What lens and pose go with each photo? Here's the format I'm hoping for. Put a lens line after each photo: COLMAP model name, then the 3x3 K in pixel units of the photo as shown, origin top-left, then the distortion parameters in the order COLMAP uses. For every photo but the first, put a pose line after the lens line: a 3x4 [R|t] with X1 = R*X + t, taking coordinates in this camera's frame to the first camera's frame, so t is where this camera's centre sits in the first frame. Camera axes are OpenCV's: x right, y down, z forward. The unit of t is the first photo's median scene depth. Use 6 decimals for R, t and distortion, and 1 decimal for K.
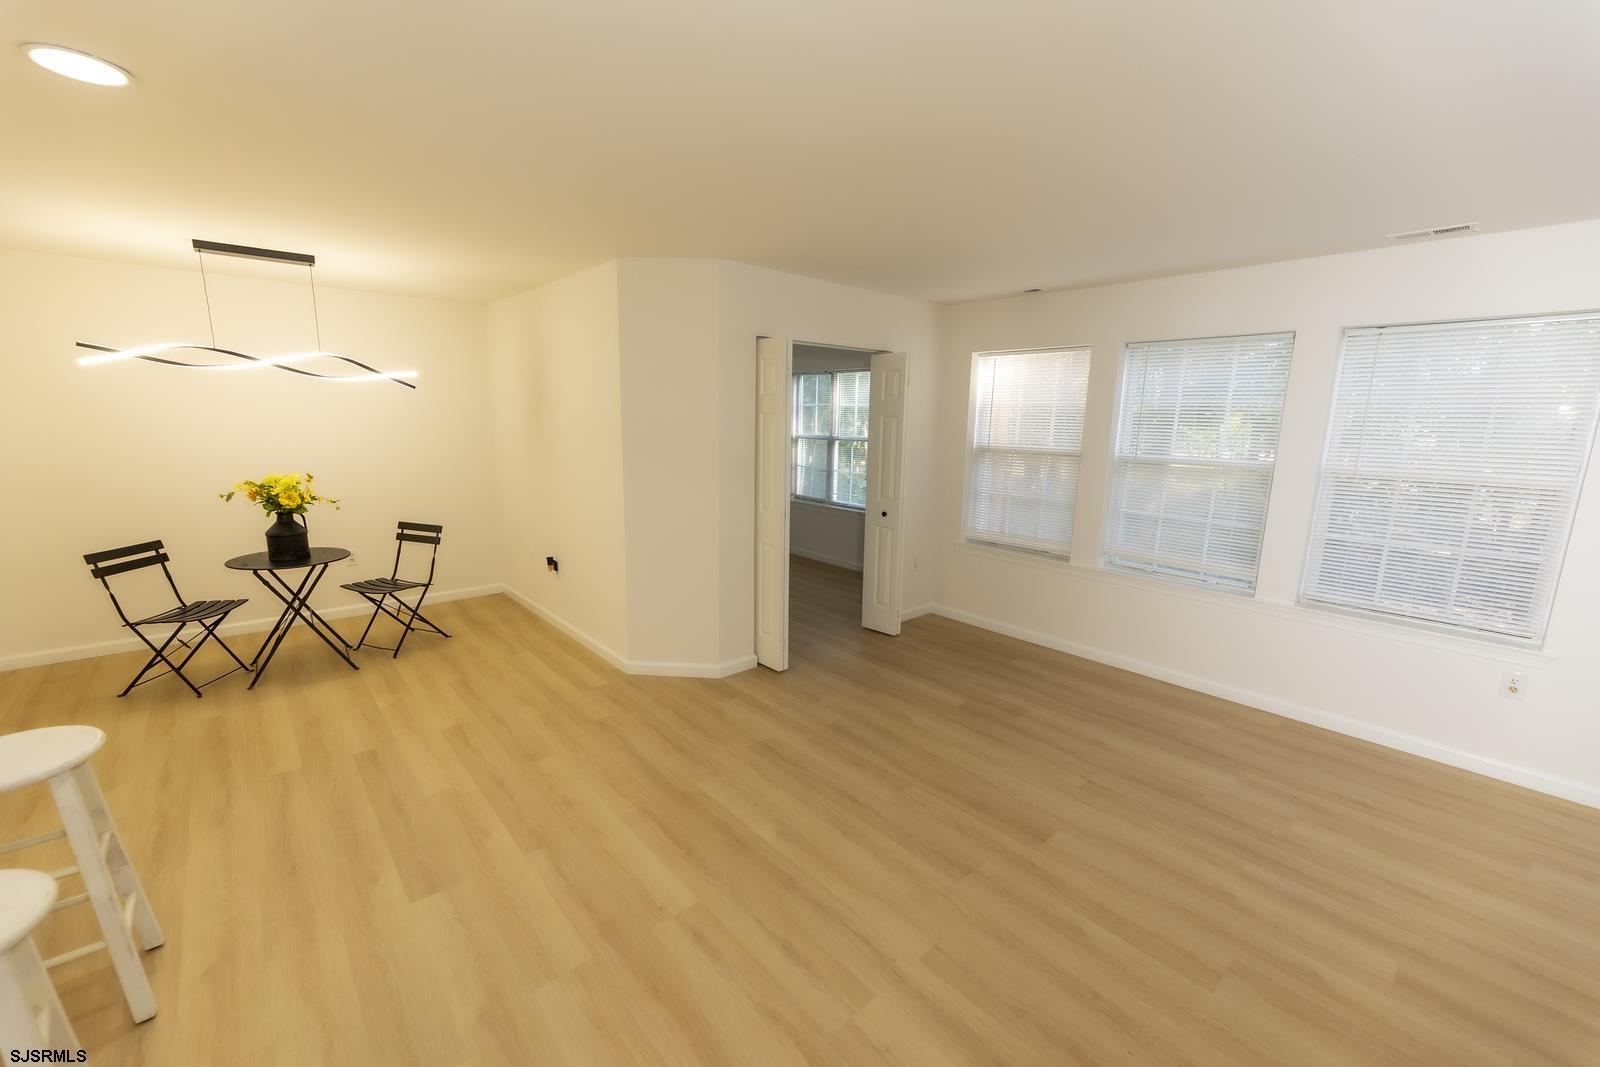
lens RADIAL K [[637.3, 0, 795.5], [0, 637.3, 544.1], [0, 0, 1]] dist [0.002532, -0.000203]
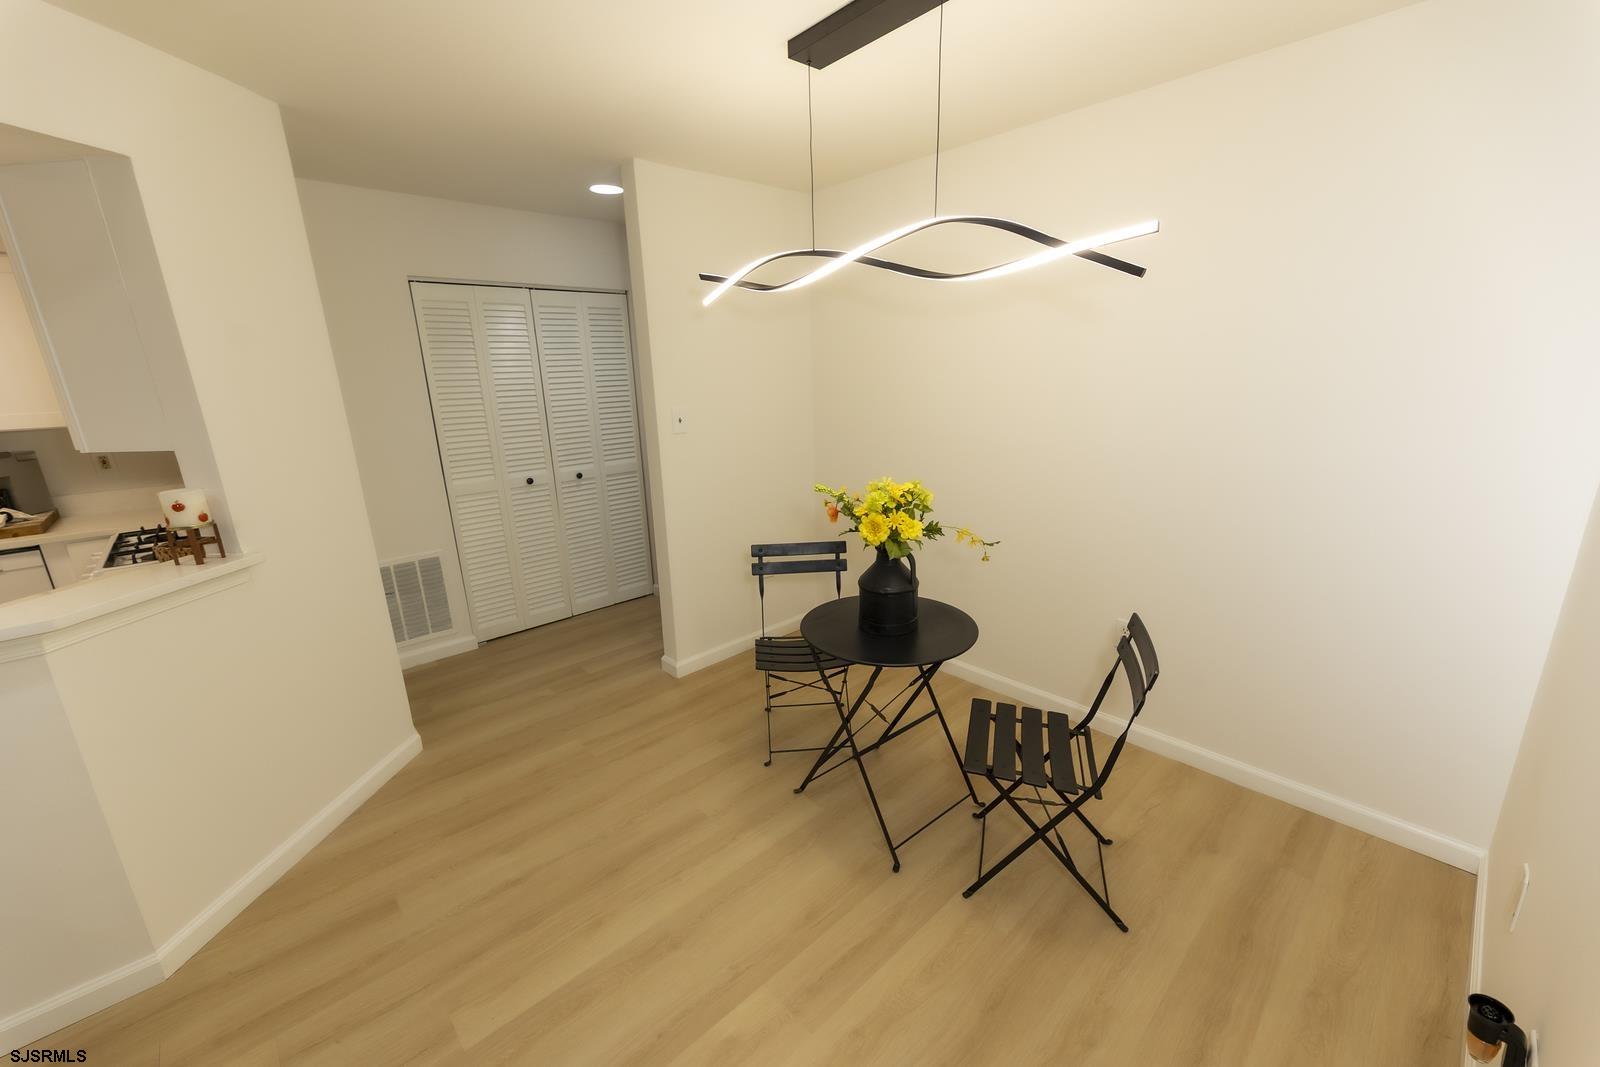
lens RADIAL K [[637.3, 0, 799.0], [0, 637.3, 544.5], [0, 0, 1]] dist [0.002532, -0.000203]
pose [[0.024244, 0.251875, -0.967456, -0.274325], [-0.168854, 0.954868, 0.244366, -0.176589], [0.985343, 0.157435, 0.065680, 0.899834]]
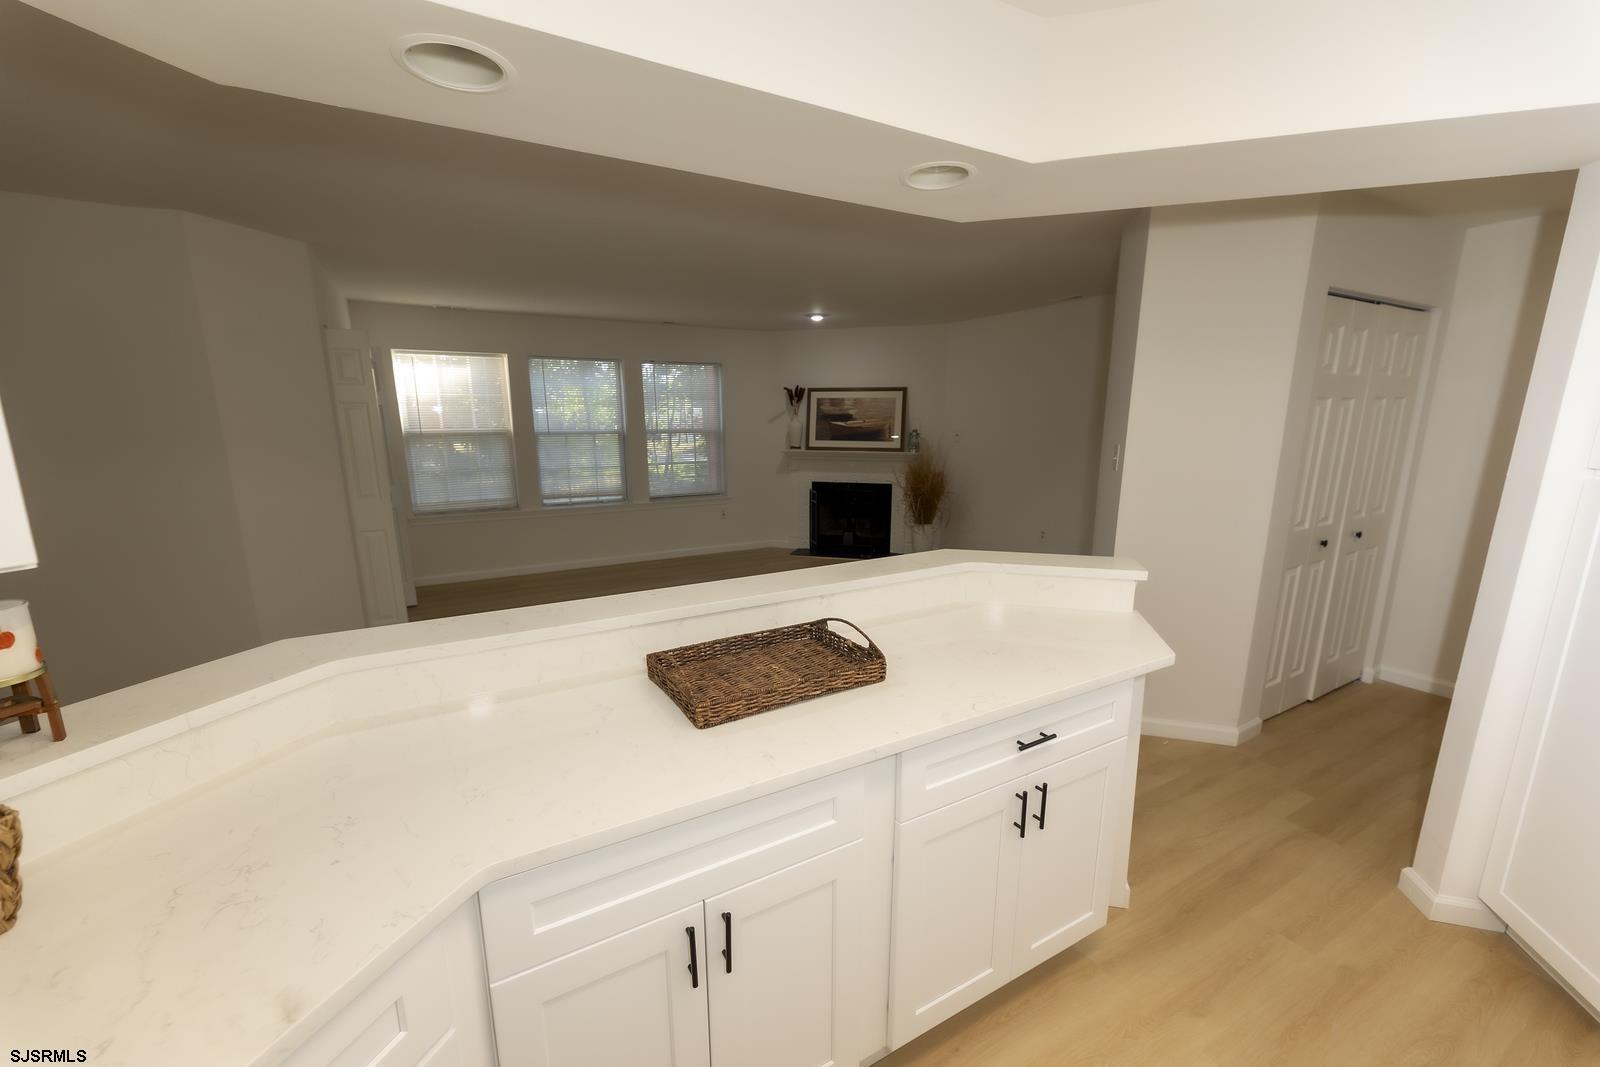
lens RADIAL K [[637.3, 0, 798.4], [0, 637.3, 550.0], [0, 0, 1]] dist [0.002532, -0.000203]
pose [[0.209744, -0.219543, 0.952790, -0.924481], [0.197500, 0.963892, 0.178624, -0.018816], [-0.957602, 0.150711, 0.245530, 0.099436]]
